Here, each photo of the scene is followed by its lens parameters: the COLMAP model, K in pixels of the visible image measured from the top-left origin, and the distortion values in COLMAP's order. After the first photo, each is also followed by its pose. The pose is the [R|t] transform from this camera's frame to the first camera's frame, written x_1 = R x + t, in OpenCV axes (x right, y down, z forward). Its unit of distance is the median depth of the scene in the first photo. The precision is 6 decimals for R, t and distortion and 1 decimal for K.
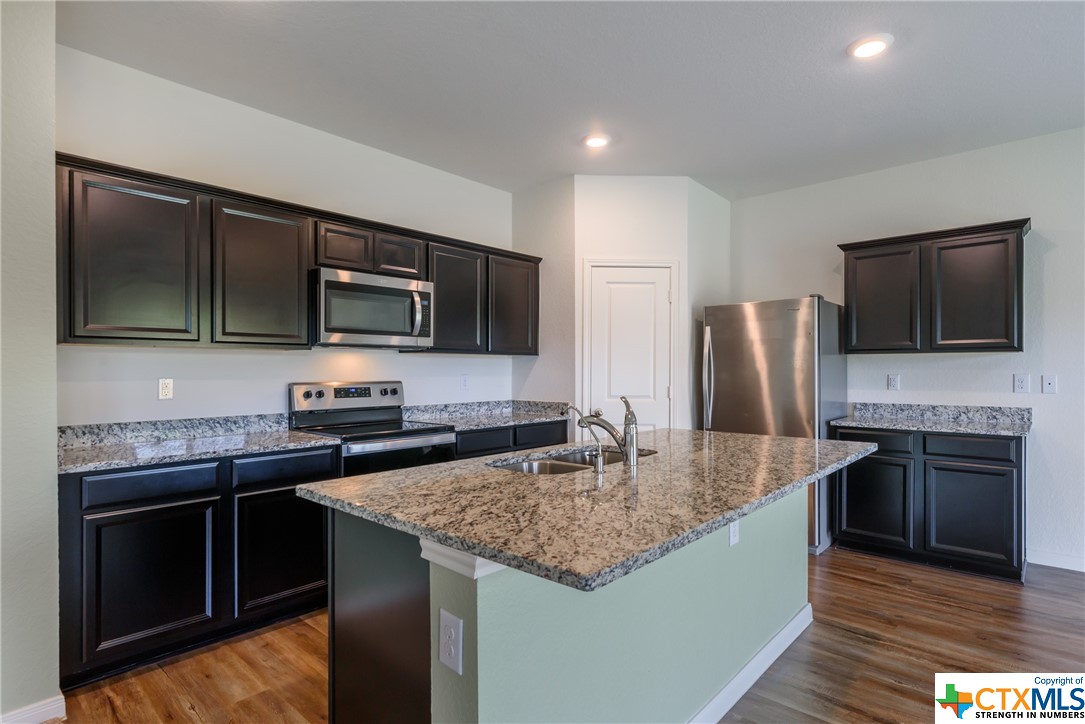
lens RADIAL K [[543.0, 0, 550.8], [0, 543.0, 373.6], [0, 0, 1]] dist [-0.012178, 0.003913]
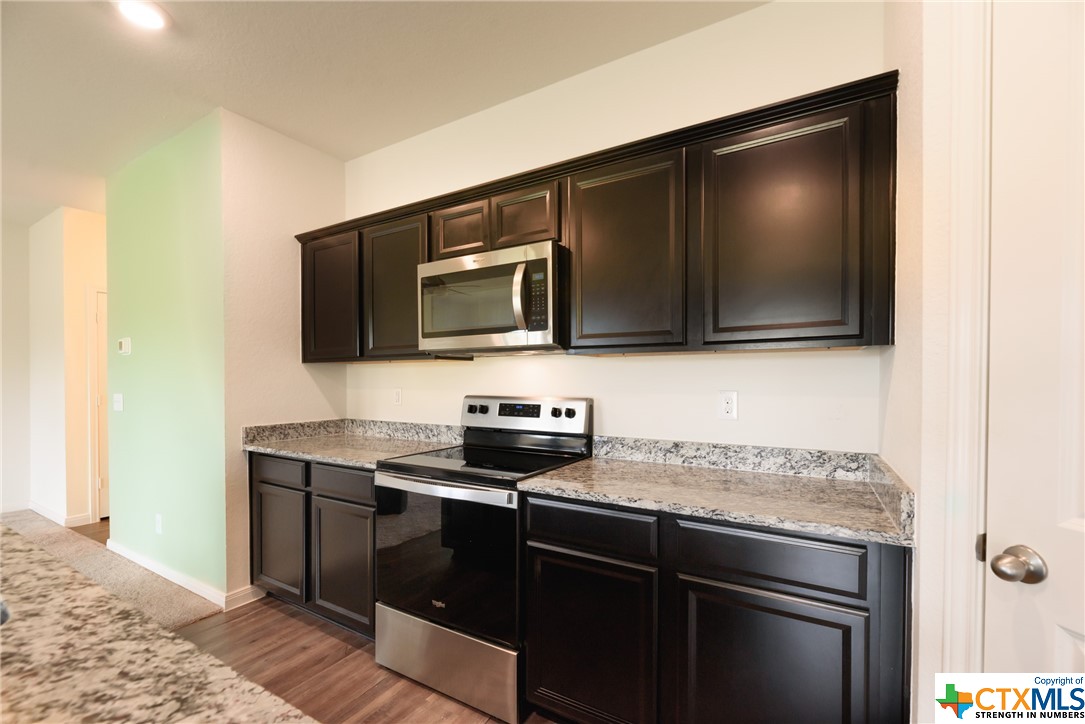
lens RADIAL K [[447.5, 0, 565.6], [0, 447.5, 388.8], [0, 0, 1]] dist [0.000917, -0.000251]
pose [[0.218659, 0.022397, -0.975544, 0.290096], [-0.008748, 0.999741, 0.020992, -0.010854], [0.975762, 0.003944, 0.218799, 0.923529]]
